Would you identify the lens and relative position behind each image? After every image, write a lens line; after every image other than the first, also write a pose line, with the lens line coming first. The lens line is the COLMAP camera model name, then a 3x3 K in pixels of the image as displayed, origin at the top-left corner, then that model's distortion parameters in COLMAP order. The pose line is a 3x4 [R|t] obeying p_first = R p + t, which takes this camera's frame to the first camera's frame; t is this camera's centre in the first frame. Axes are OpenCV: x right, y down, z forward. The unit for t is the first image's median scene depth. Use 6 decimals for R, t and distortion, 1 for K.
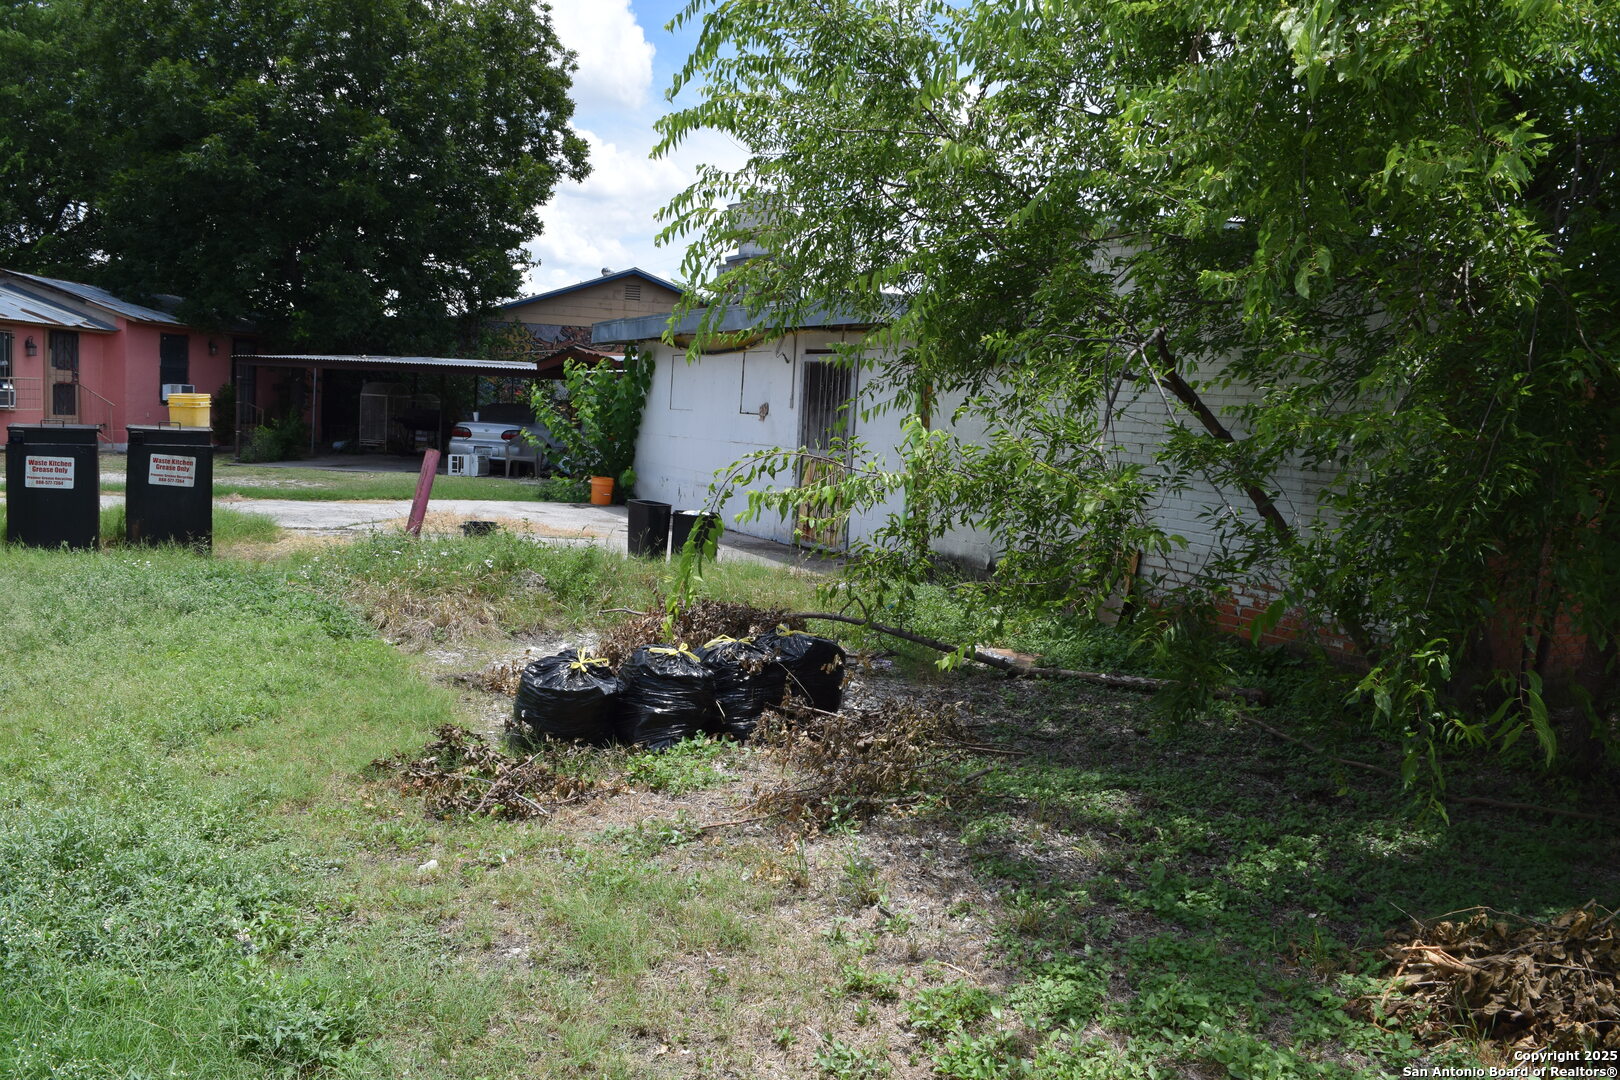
lens RADIAL K [[1275.7, 0, 813.2], [0, 1275.7, 541.9], [0, 0, 1]] dist [-0.096693, 0.023523]
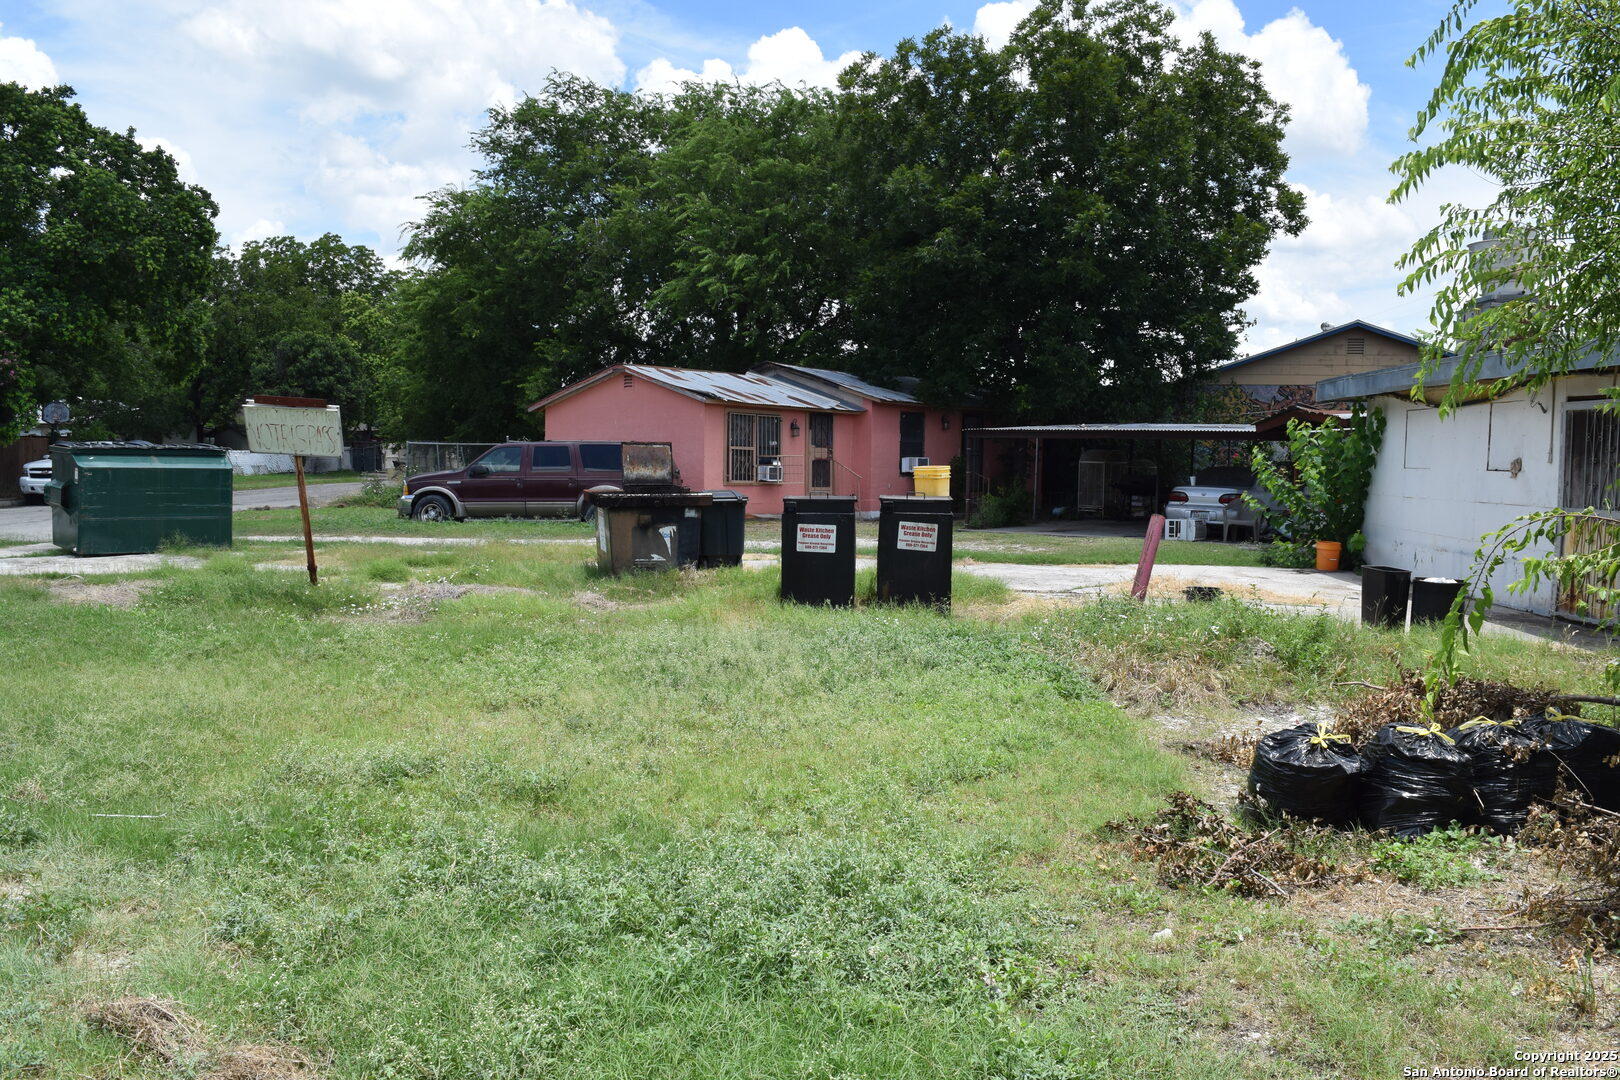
lens RADIAL K [[1275.7, 0, 813.2], [0, 1275.7, 541.9], [0, 0, 1]] dist [-0.096693, 0.023523]
pose [[0.852879, -0.005225, -0.522083, -0.011052], [-0.021297, 0.998770, -0.044787, -0.000762], [0.521674, 0.049317, 0.851718, -0.002077]]
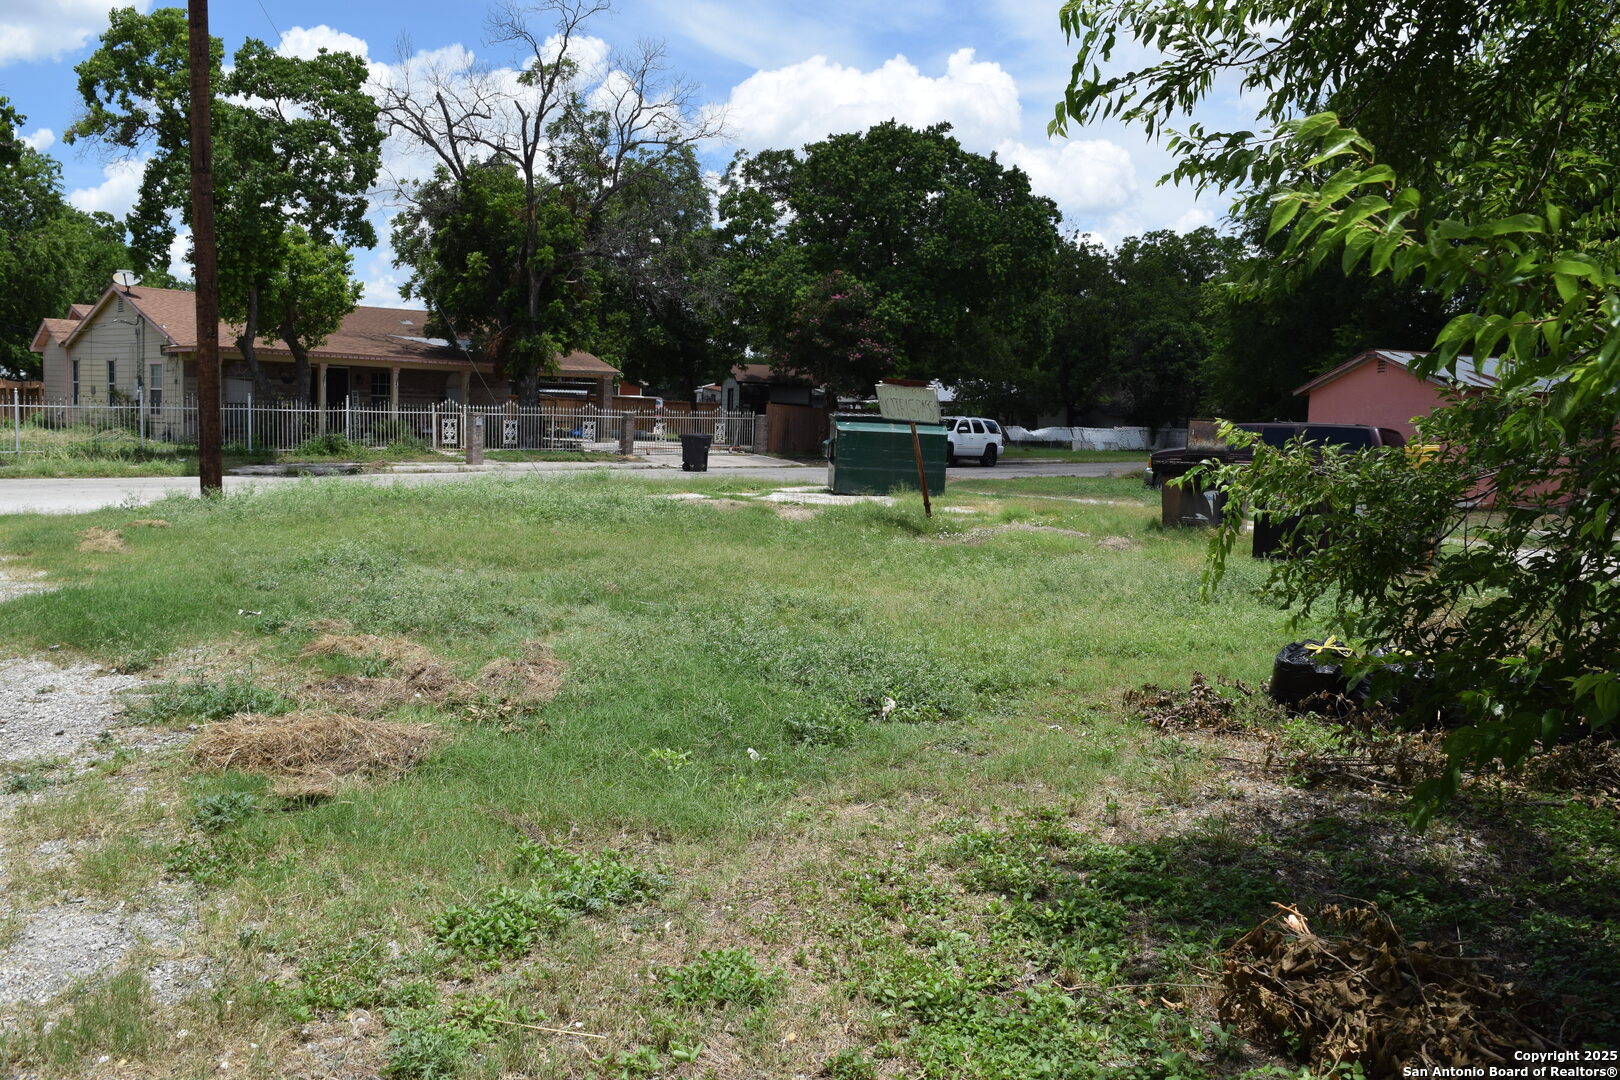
lens RADIAL K [[1275.7, 0, 813.2], [0, 1275.7, 541.9], [0, 0, 1]] dist [-0.096693, 0.023523]
pose [[0.322380, 0.050074, -0.945285, 0.316689], [-0.111000, 0.993710, 0.014783, 0.013529], [0.940080, 0.100161, 0.325910, 0.063175]]
